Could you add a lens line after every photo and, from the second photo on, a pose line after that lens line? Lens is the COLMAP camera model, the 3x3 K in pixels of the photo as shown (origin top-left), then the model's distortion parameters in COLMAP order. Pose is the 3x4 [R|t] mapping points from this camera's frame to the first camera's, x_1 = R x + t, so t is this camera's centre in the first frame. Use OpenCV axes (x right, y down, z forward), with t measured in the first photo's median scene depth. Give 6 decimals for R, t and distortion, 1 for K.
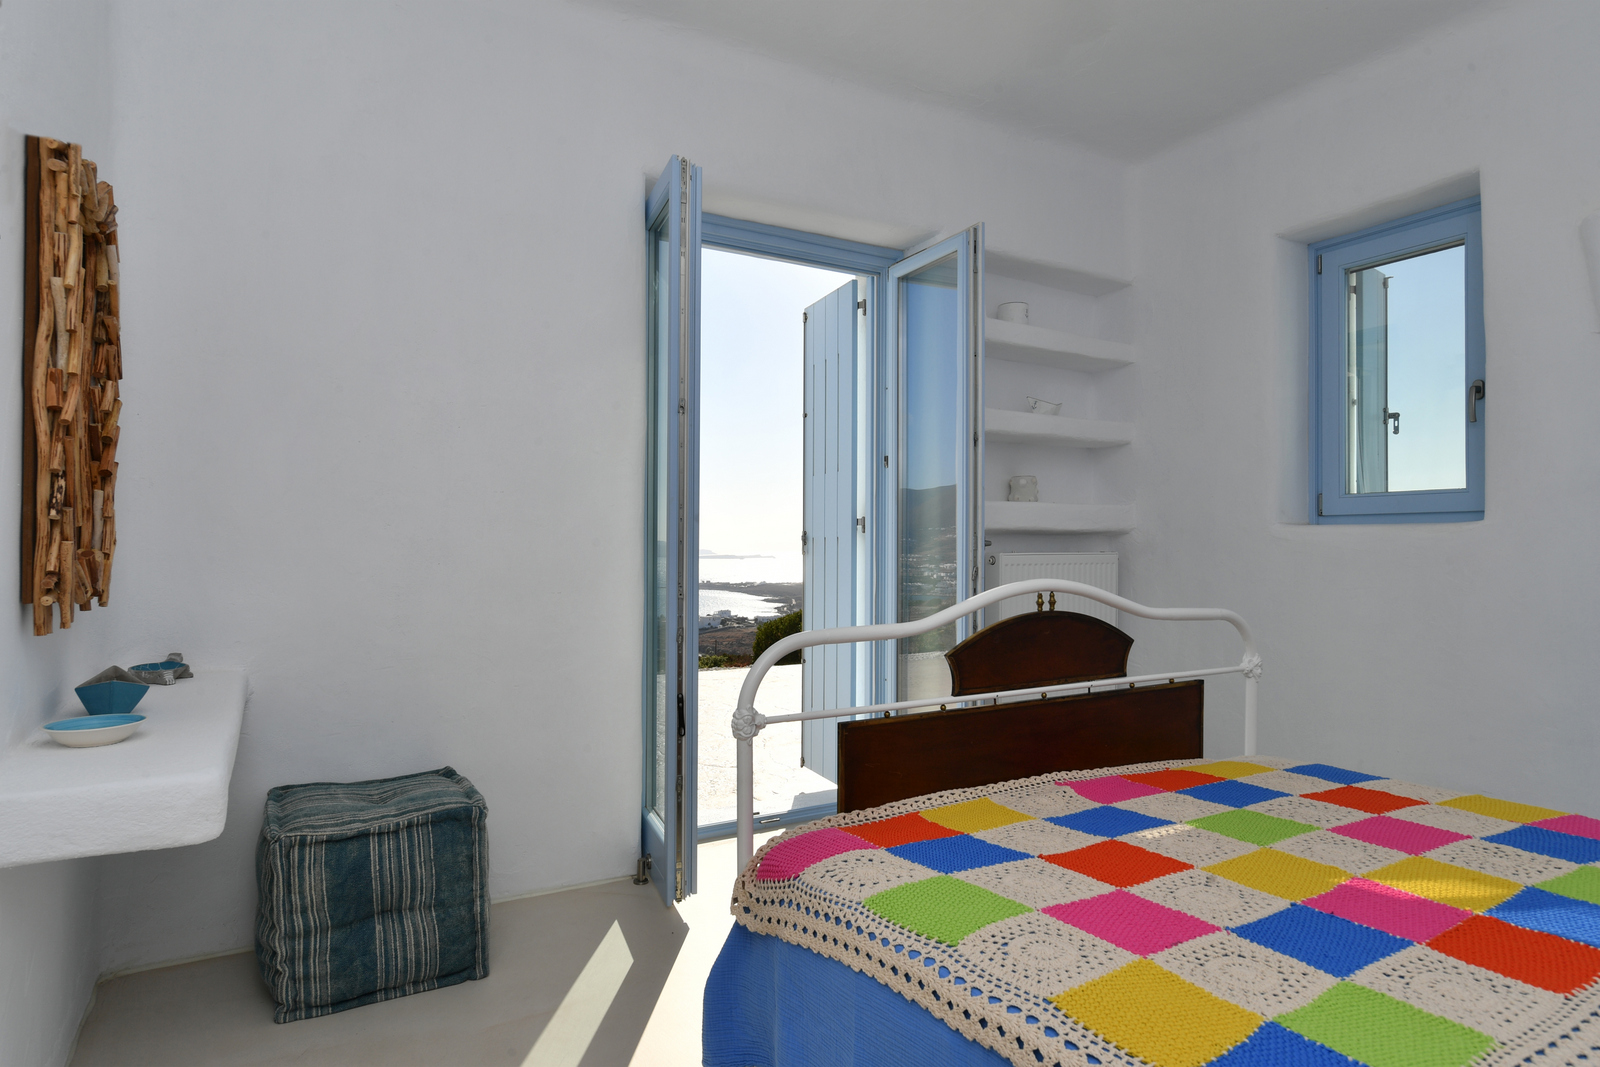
lens RADIAL K [[889.2, 0, 791.6], [0, 889.2, 527.0], [0, 0, 1]] dist [-0.003158, -0.001009]
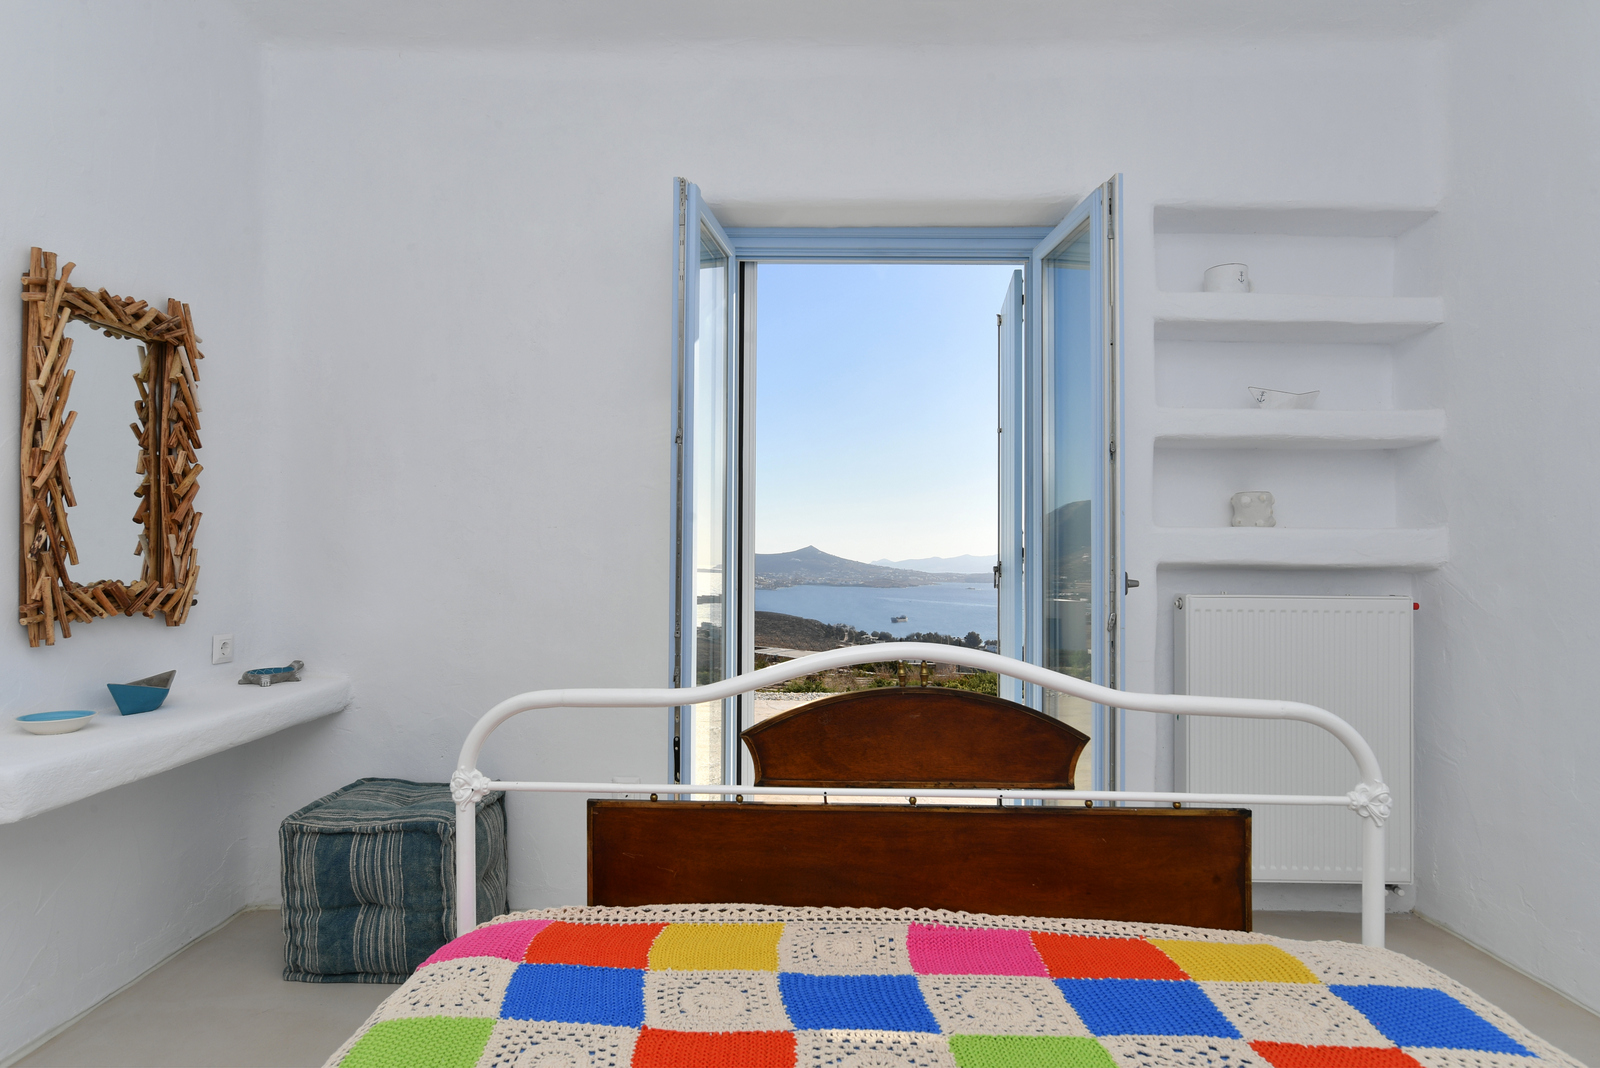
lens RADIAL K [[854.9, 0, 800.0], [0, 854.9, 534.0], [0, 0, 1]] dist [-0.002063, -0.001015]
pose [[0.859289, -0.006493, -0.511449, 0.580448], [-0.000360, 0.999911, -0.013300, -0.023063], [0.511490, 0.011613, 0.859211, 0.346970]]
